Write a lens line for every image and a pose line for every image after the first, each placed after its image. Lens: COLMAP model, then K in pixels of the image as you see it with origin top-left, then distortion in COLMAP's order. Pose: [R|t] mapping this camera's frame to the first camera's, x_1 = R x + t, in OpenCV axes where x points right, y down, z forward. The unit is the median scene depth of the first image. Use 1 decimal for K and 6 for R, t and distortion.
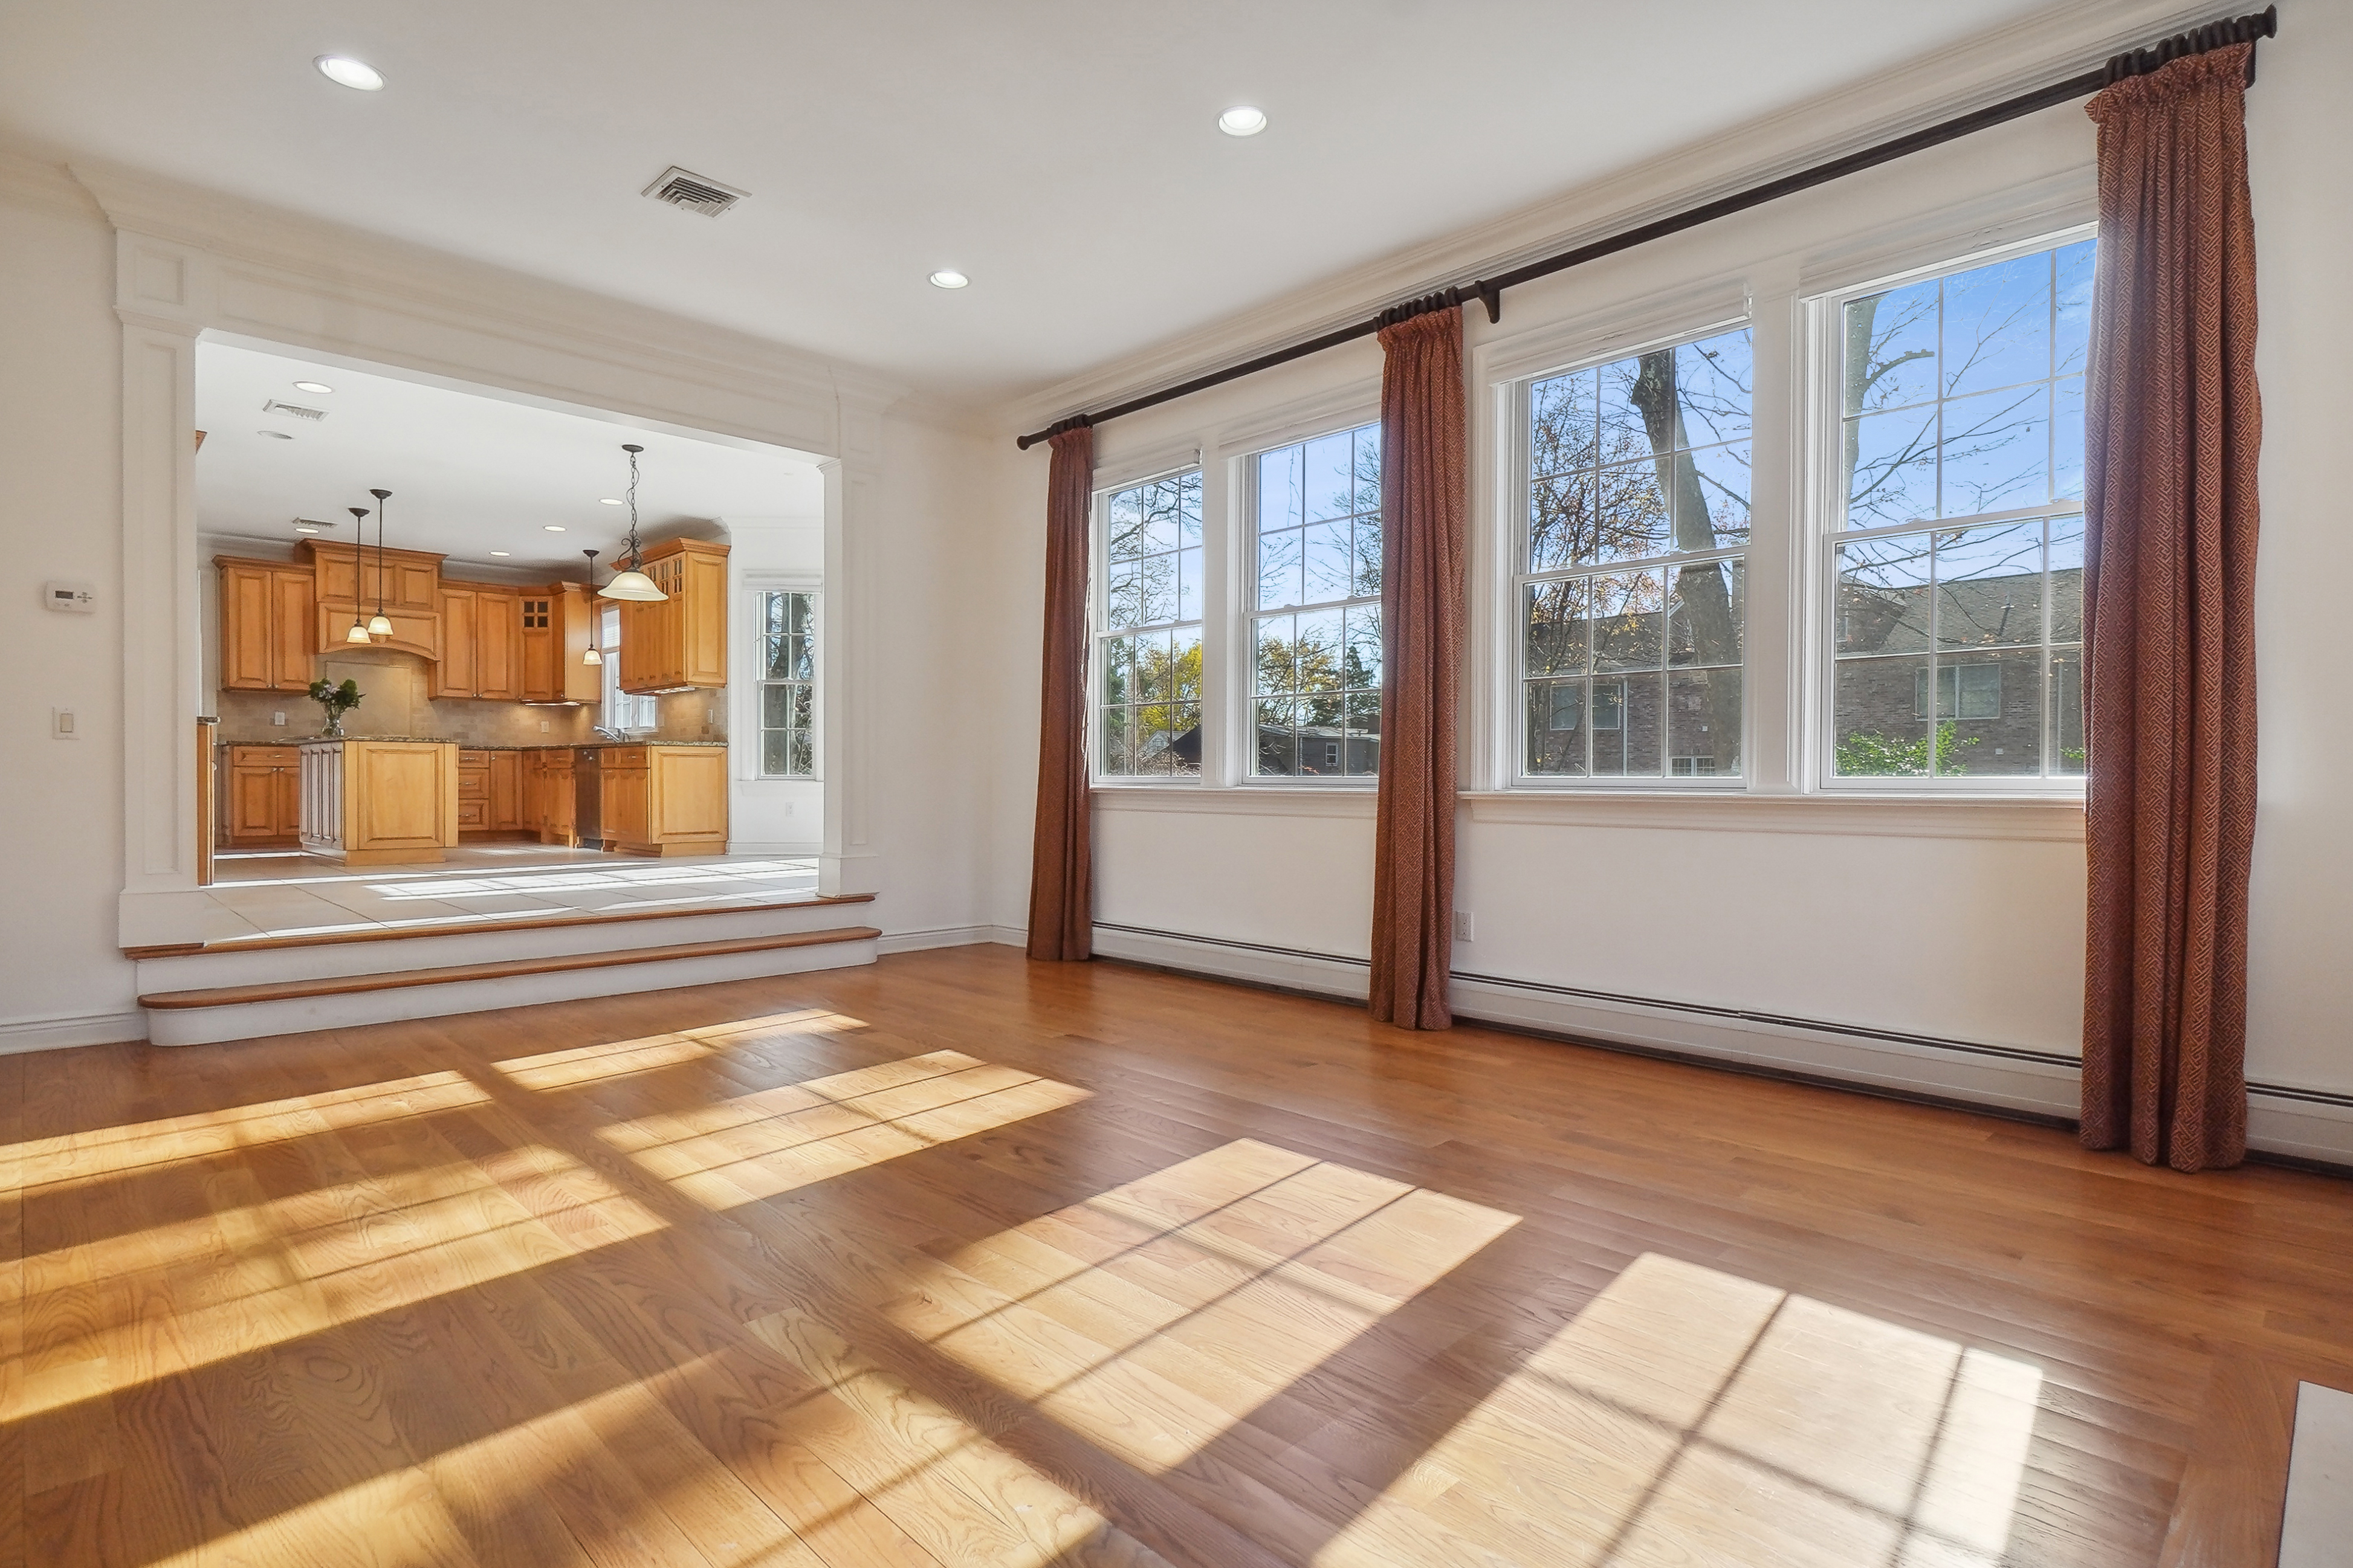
lens RADIAL K [[1161.7, 0, 1193.7], [0, 1161.7, 785.8], [0, 0, 1]] dist [-0.005538, 0.000997]
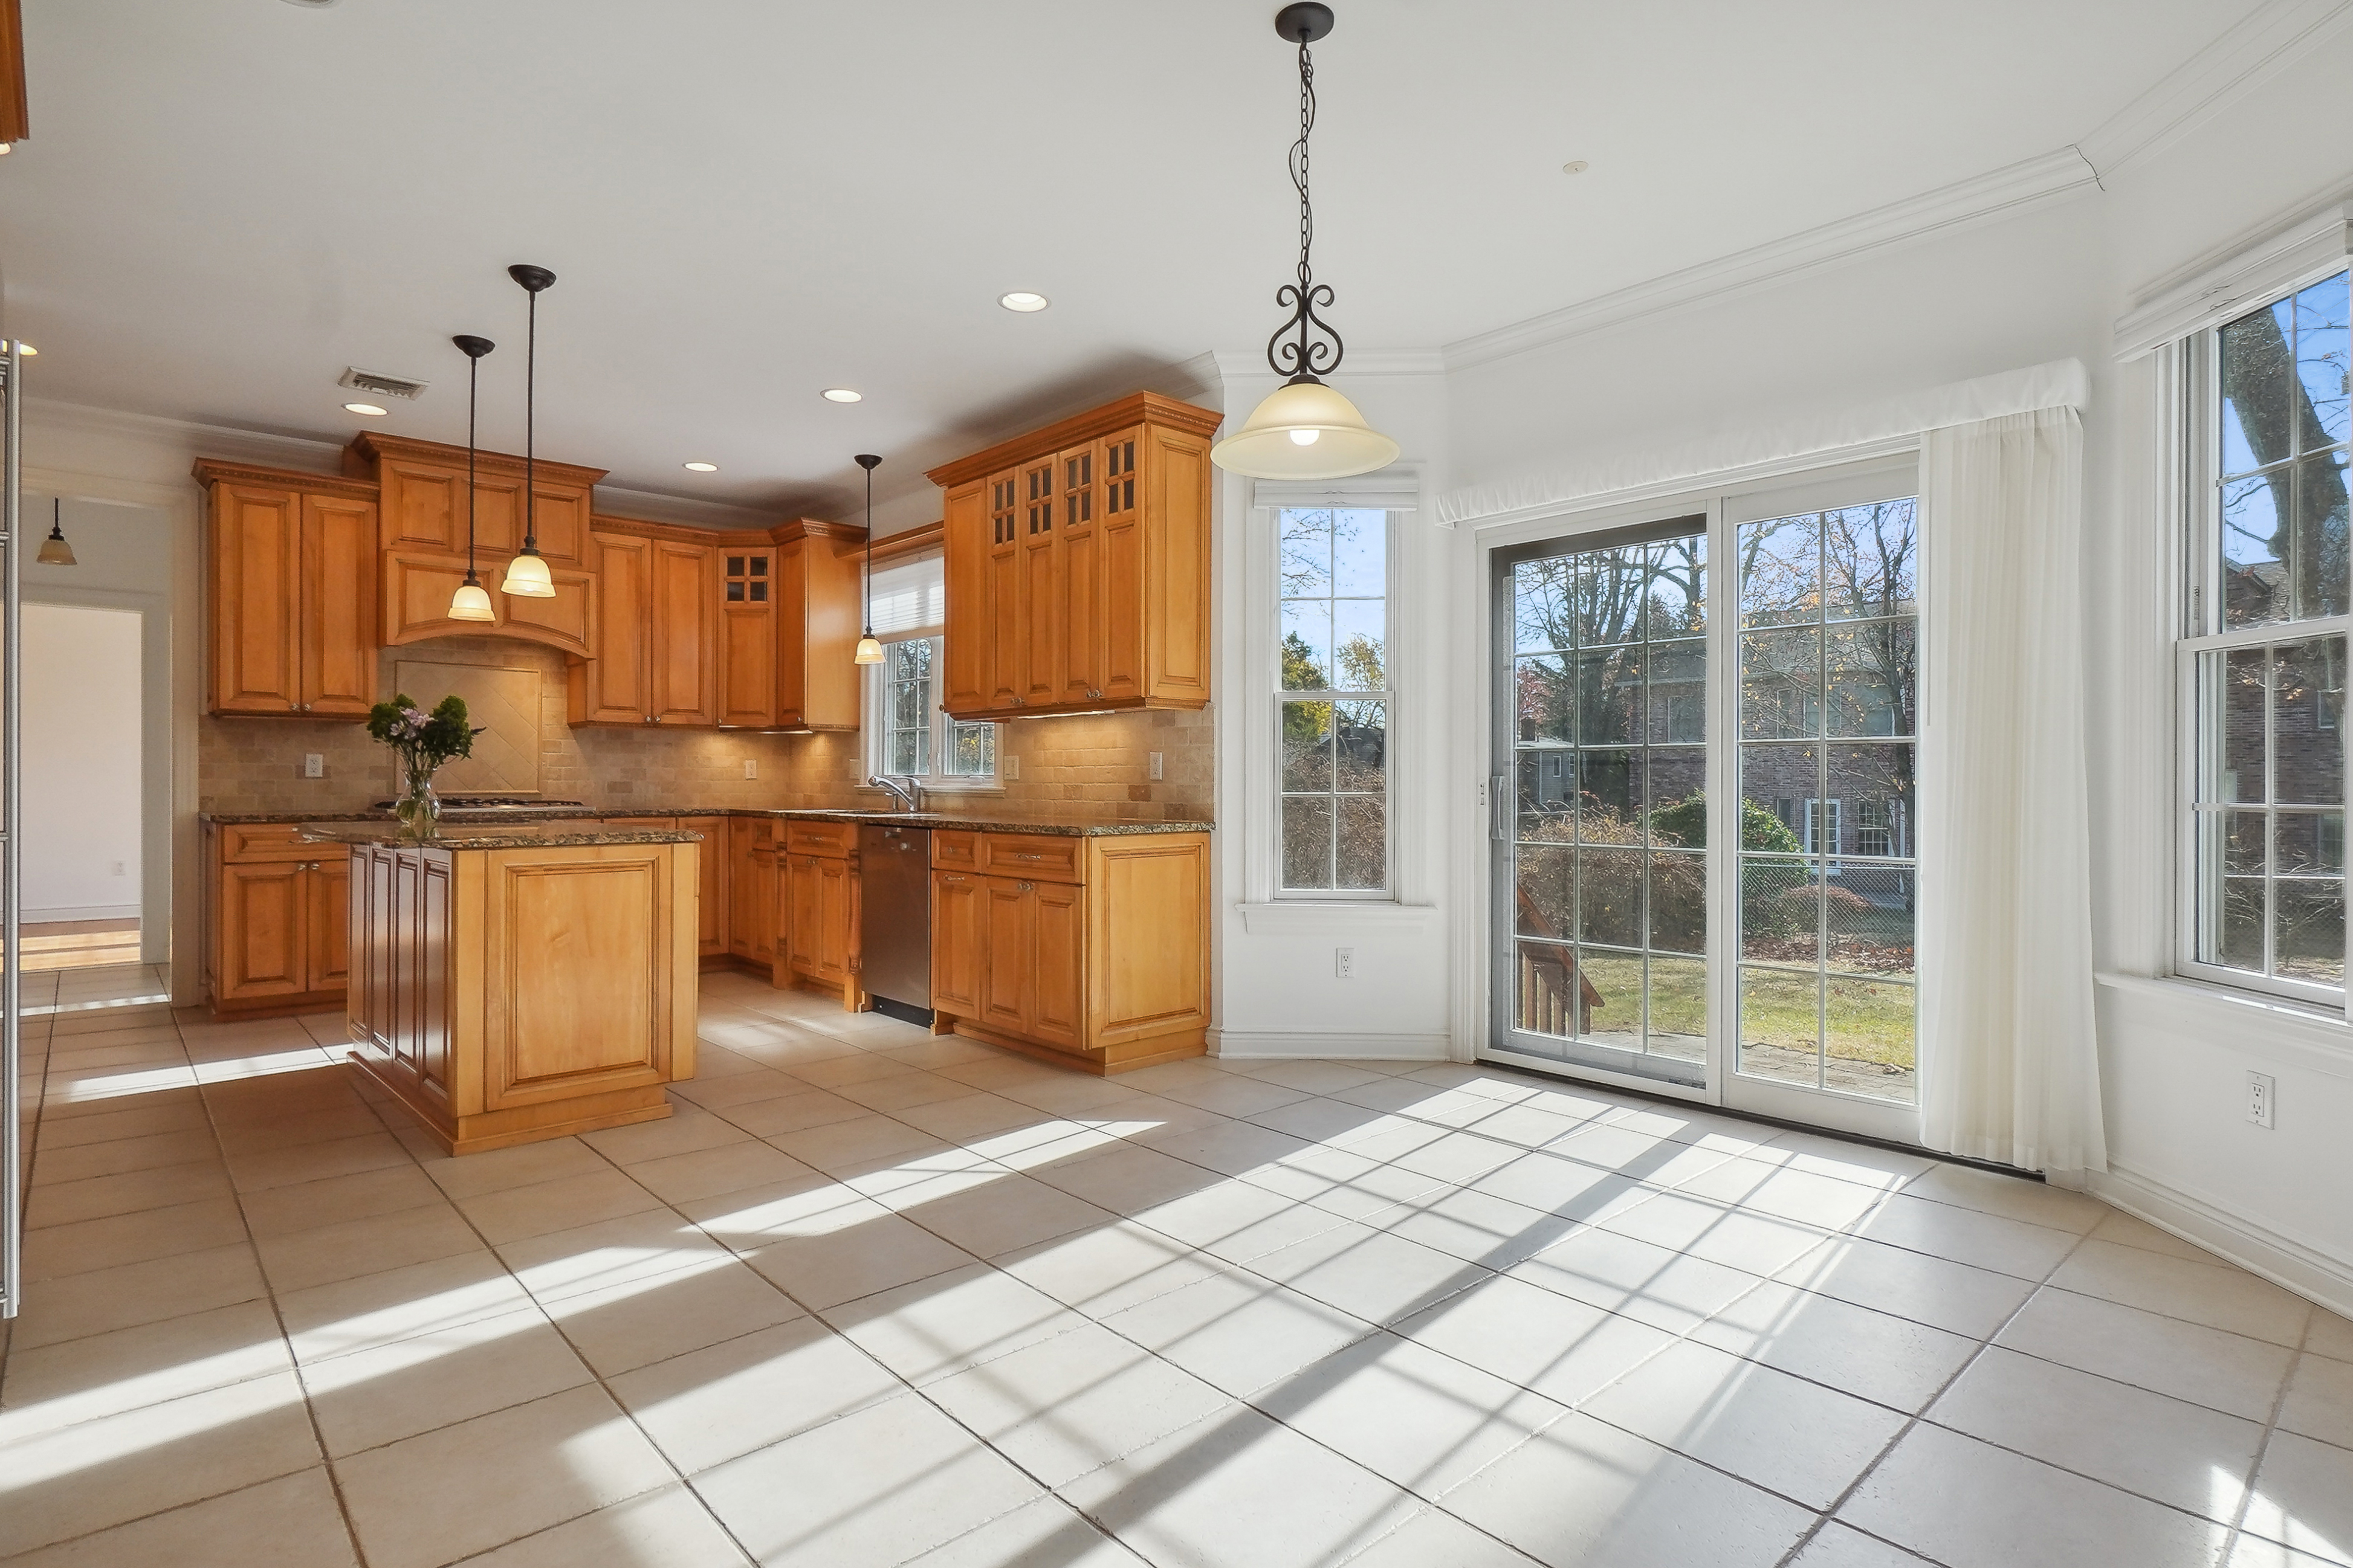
lens RADIAL K [[1161.7, 0, 1179.4], [0, 1161.7, 771.2], [0, 0, 1]] dist [-0.005538, 0.000997]
pose [[0.999333, -0.001474, -0.036497, -0.370182], [0.000990, 0.999911, -0.013269, -0.048791], [0.036513, 0.013224, 0.999246, 0.480312]]
